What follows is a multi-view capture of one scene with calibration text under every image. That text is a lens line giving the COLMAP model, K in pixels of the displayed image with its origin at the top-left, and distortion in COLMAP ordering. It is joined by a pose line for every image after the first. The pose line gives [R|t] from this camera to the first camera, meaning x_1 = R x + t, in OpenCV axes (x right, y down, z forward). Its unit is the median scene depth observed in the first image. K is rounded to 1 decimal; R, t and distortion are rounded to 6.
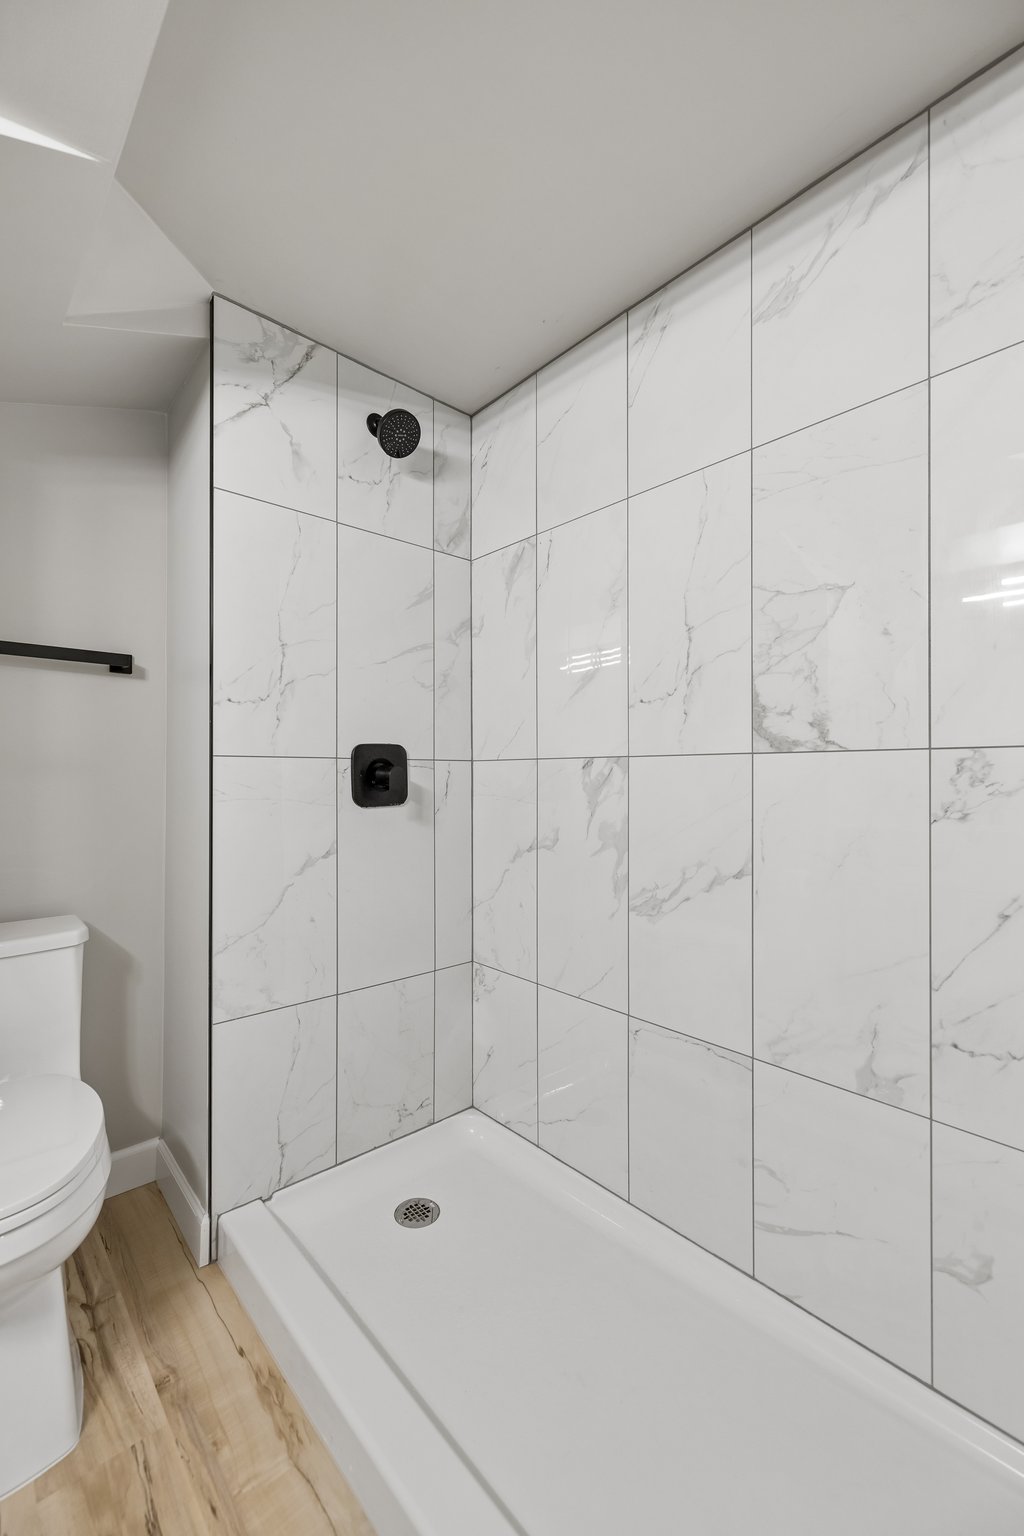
lens RADIAL K [[642.2, 0, 509.7], [0, 642.2, 769.2], [0, 0, 1]] dist [0.002249, -0.000839]
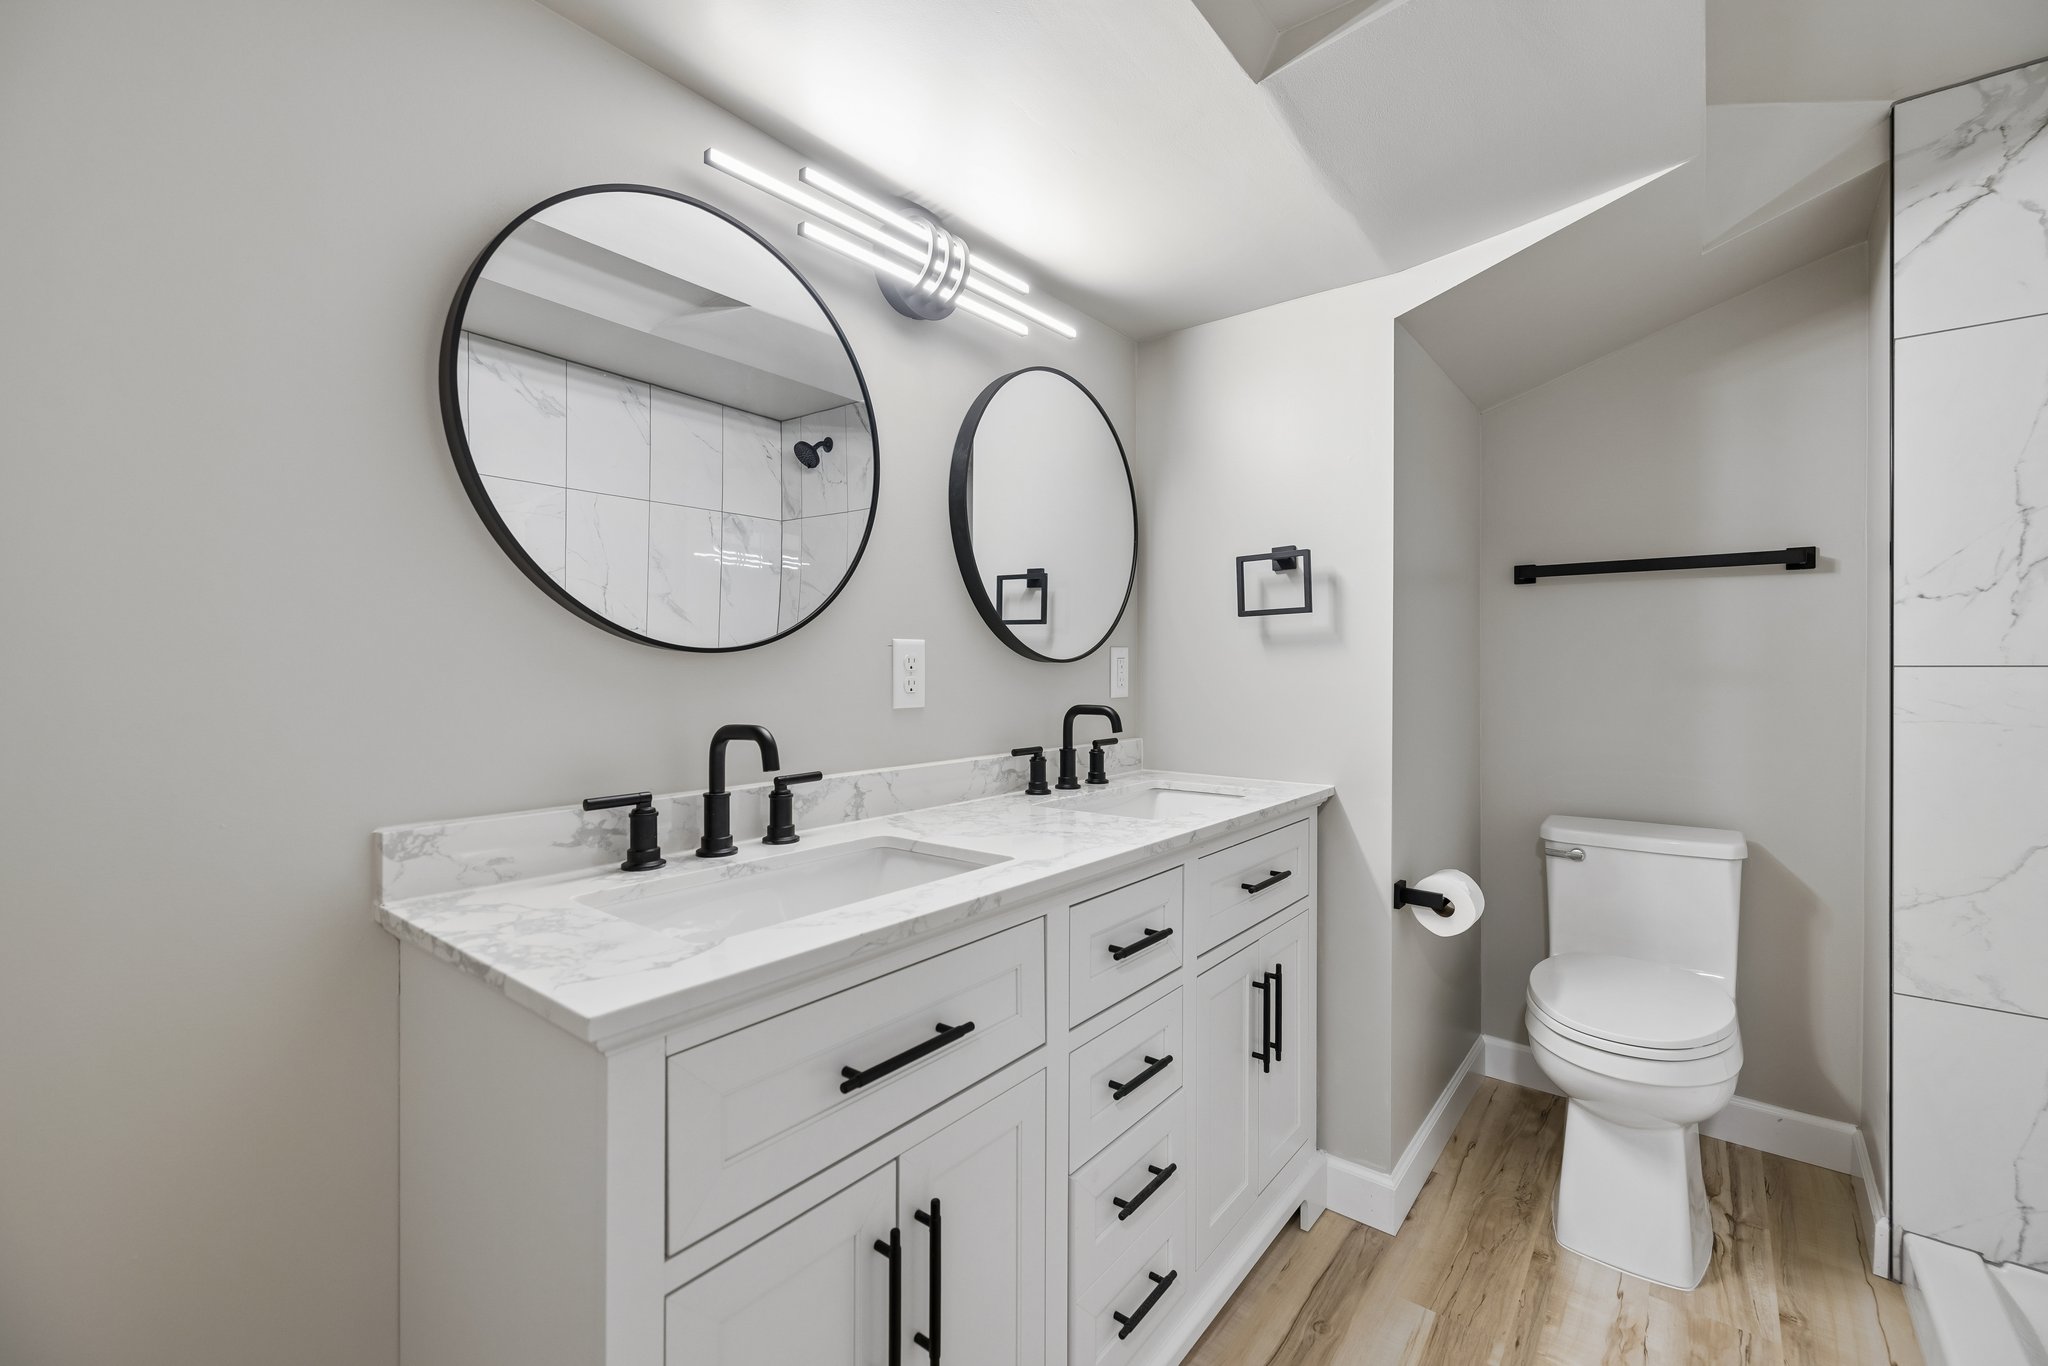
lens RADIAL K [[856.3, 0, 1012.7], [0, 856.3, 670.3], [0, 0, 1]] dist [0.002249, -0.000839]
pose [[0.152896, 0.004683, -0.988231, 0.449290], [0.003815, 0.999979, 0.005329, -0.025529], [0.988235, -0.004585, 0.152875, -0.281151]]
